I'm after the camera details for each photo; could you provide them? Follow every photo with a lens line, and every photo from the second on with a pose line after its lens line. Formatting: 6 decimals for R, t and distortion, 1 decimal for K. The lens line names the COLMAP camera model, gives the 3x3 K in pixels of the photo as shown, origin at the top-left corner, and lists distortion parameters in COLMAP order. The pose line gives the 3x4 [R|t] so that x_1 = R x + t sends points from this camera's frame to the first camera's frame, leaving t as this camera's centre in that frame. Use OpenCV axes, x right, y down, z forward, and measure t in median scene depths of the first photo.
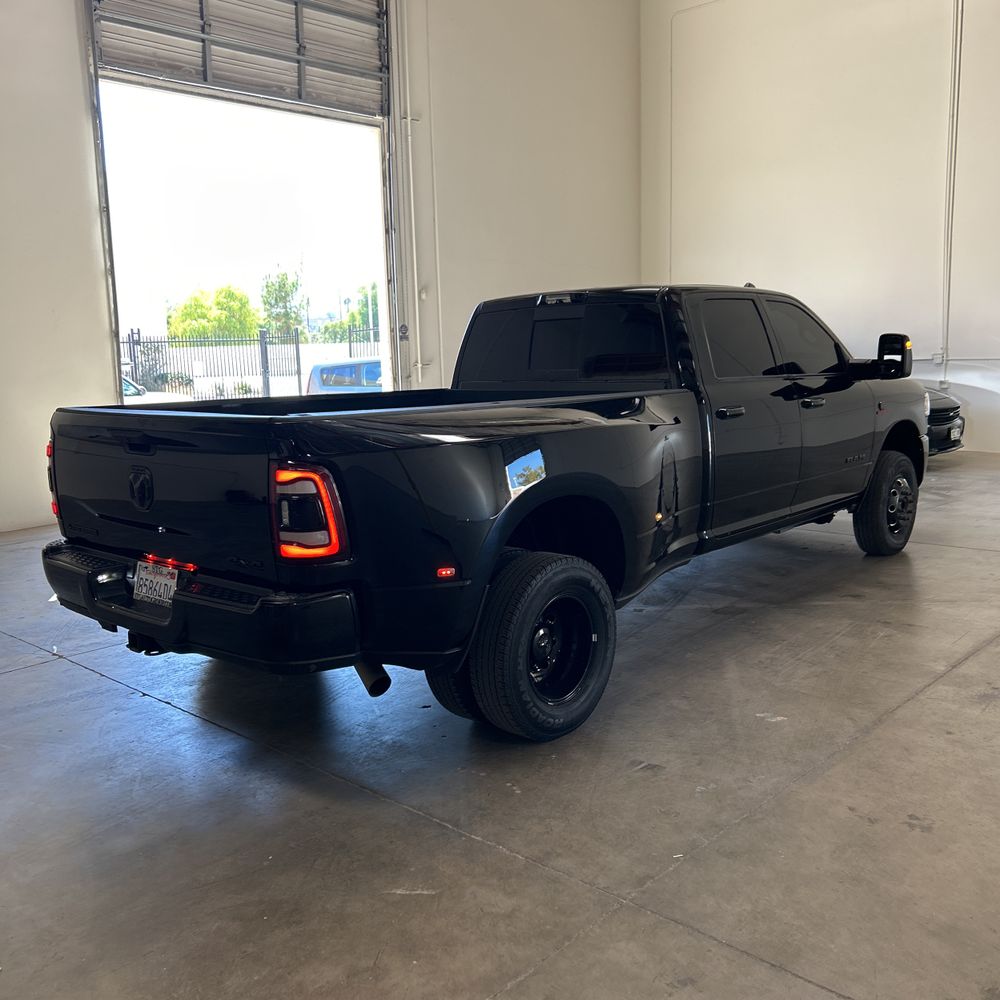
lens RADIAL K [[1015.2, 0, 494.6], [0, 1015.2, 508.1], [0, 0, 1]] dist [0.013298, 0.000000]
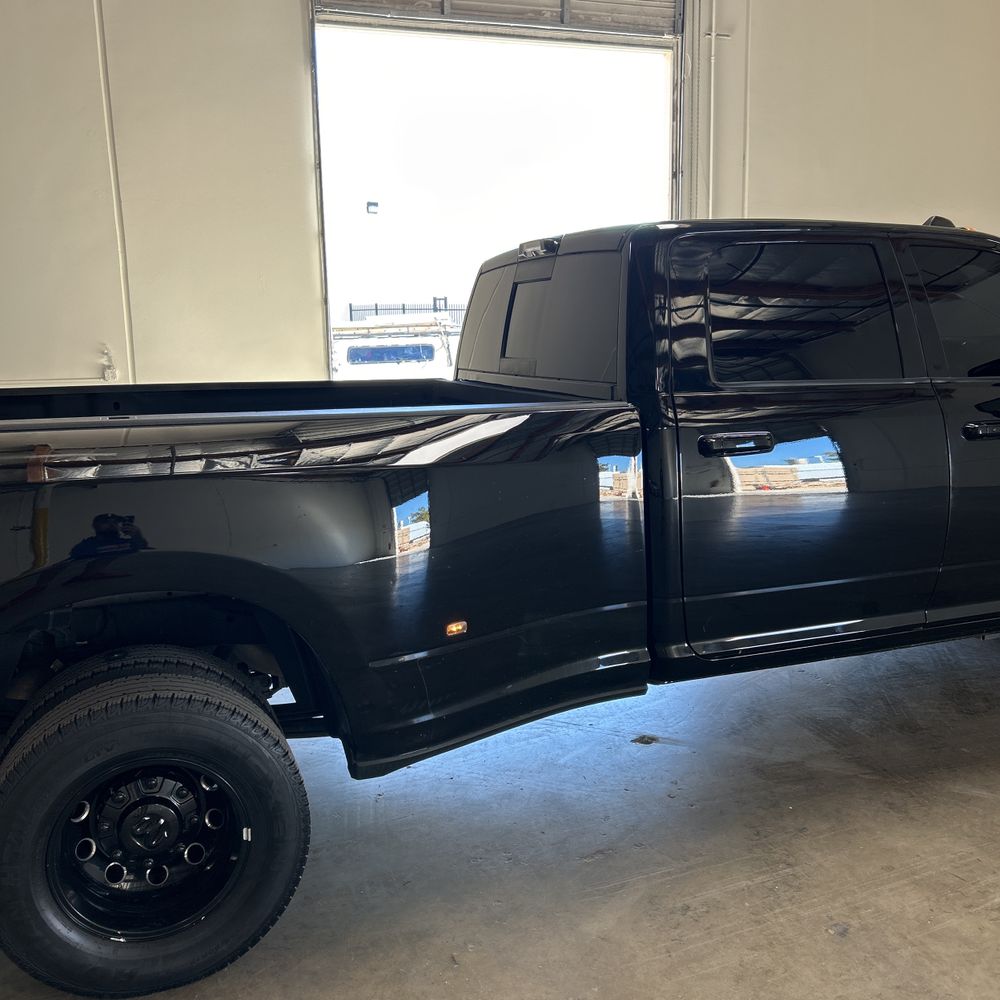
lens RADIAL K [[1015.2, 0, 487.4], [0, 1015.2, 503.6], [0, 0, 1]] dist [0.013298, 0.000000]
pose [[0.884601, 0.092826, -0.457017, 0.209561], [-0.079368, 0.995660, 0.048608, -0.044126], [0.459545, -0.006726, 0.888129, 0.244662]]
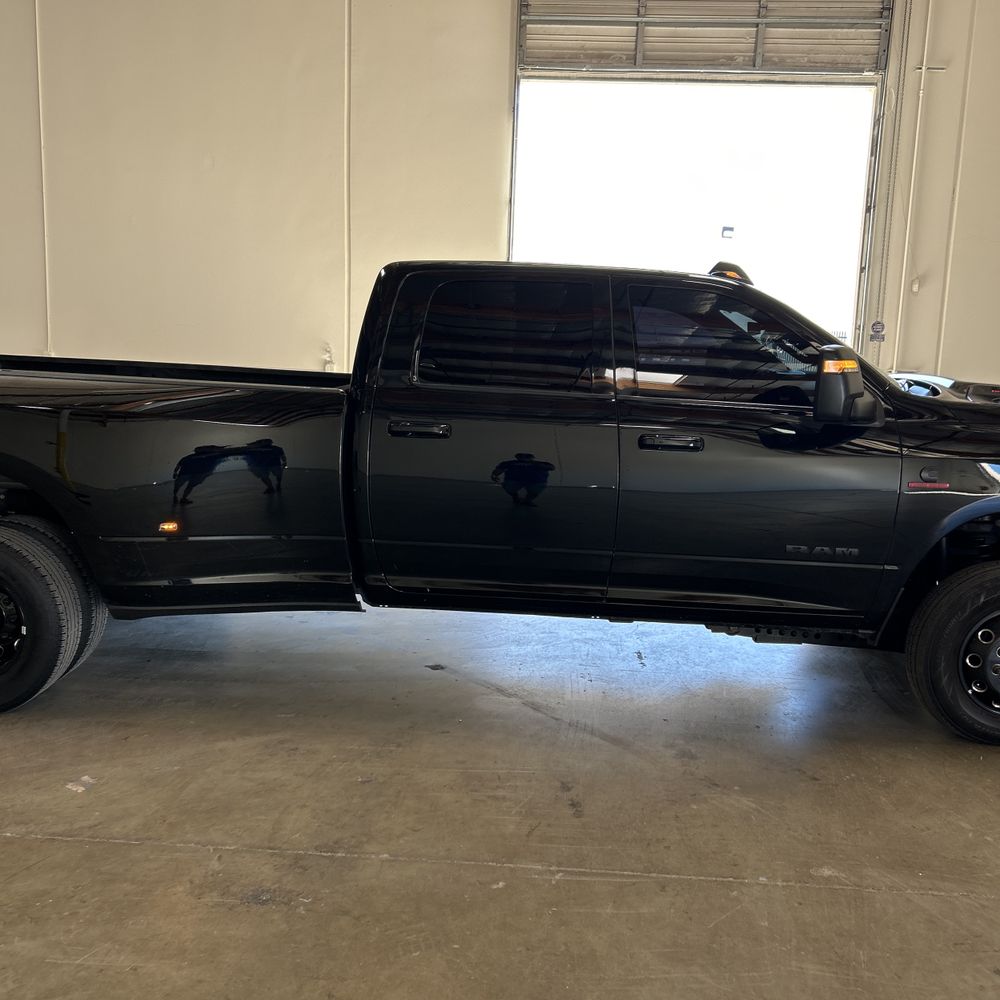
lens RADIAL K [[1015.2, 0, 487.6], [0, 1015.2, 500.6], [0, 0, 1]] dist [0.013298, 0.000000]
pose [[0.629744, 0.173806, -0.757109, 0.475201], [-0.177336, 0.981077, 0.077718, -0.062580], [0.756290, 0.085320, 0.648650, 0.313323]]
